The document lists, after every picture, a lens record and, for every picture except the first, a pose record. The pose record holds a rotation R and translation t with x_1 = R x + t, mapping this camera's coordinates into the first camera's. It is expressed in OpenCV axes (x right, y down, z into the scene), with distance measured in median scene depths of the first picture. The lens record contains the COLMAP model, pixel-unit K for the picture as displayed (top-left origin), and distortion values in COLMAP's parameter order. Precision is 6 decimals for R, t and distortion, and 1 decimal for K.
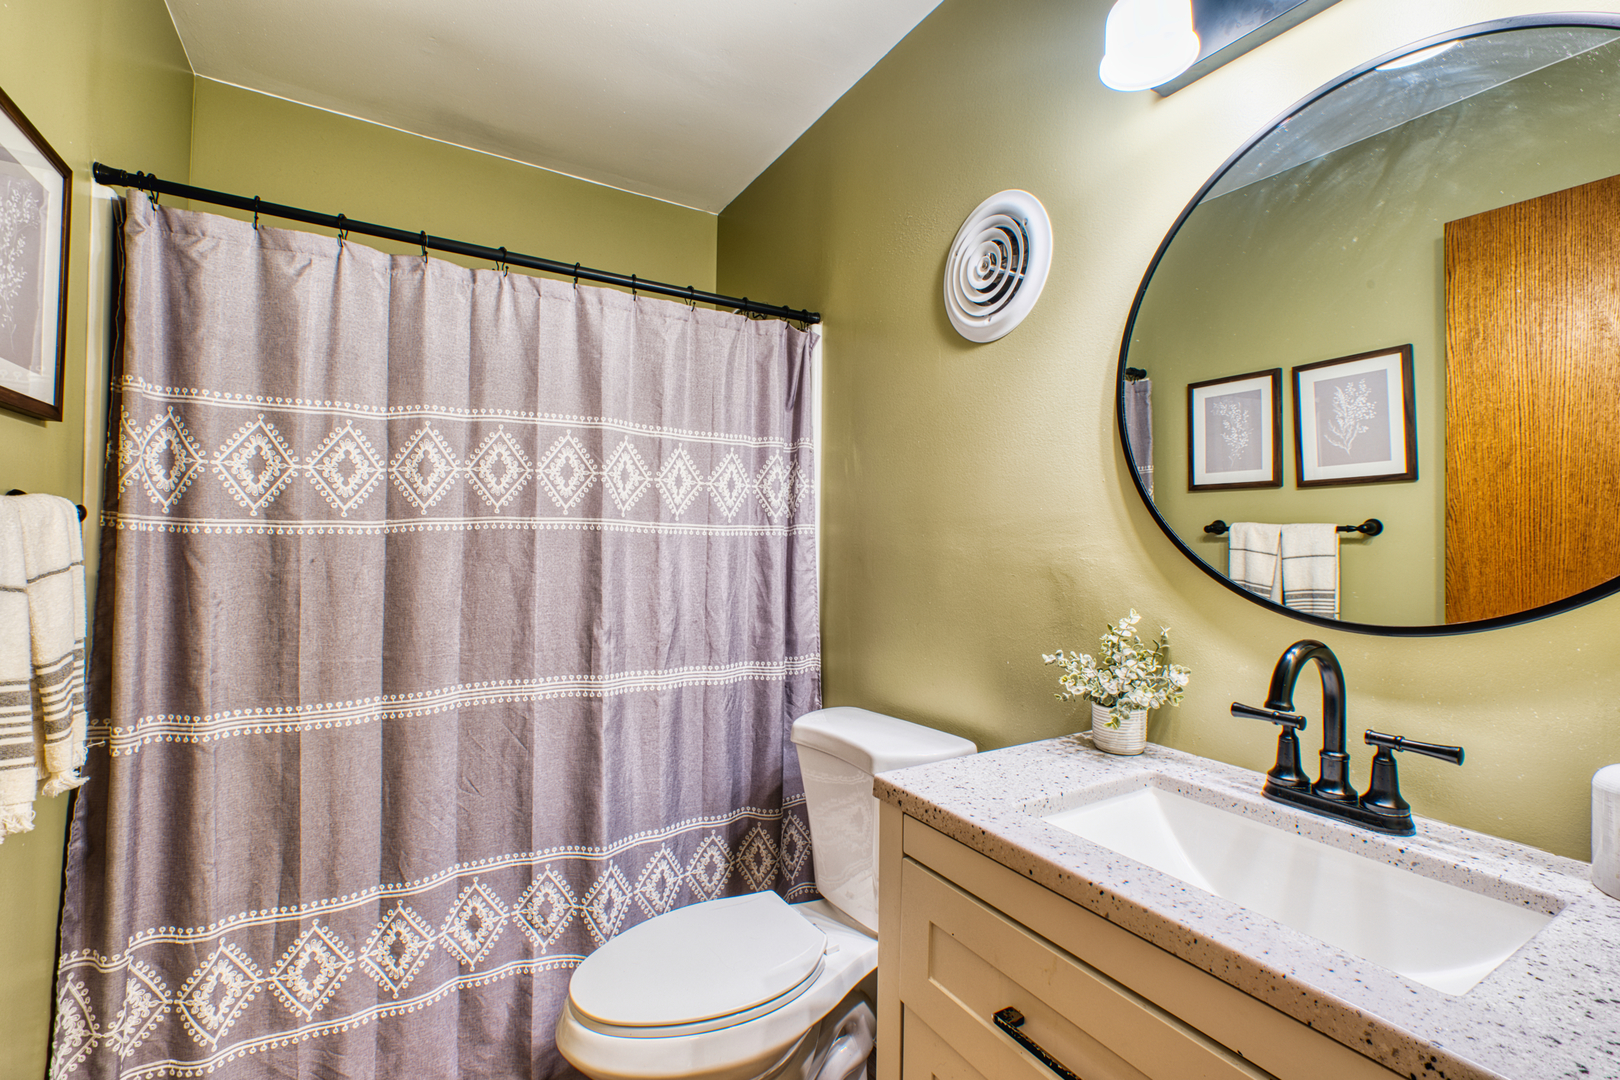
lens RADIAL K [[715.4, 0, 806.5], [0, 715.4, 535.6], [0, 0, 1]] dist [-0.007775, 0.000266]
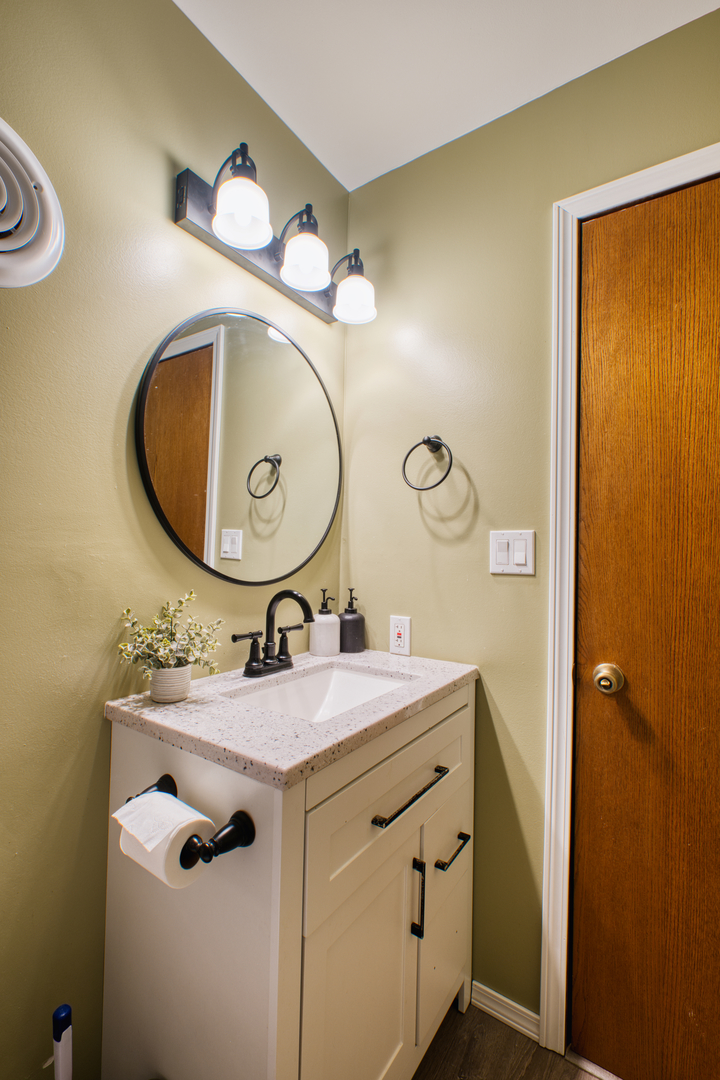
lens RADIAL K [[476.9, 0, 357.4], [0, 476.9, 540.3], [0, 0, 1]] dist [-0.007775, 0.000266]
pose [[-0.416507, -0.004651, 0.909121, -0.570927], [-0.026692, 0.999618, -0.007115, 0.005095], [-0.908741, -0.027230, -0.416472, 1.197936]]
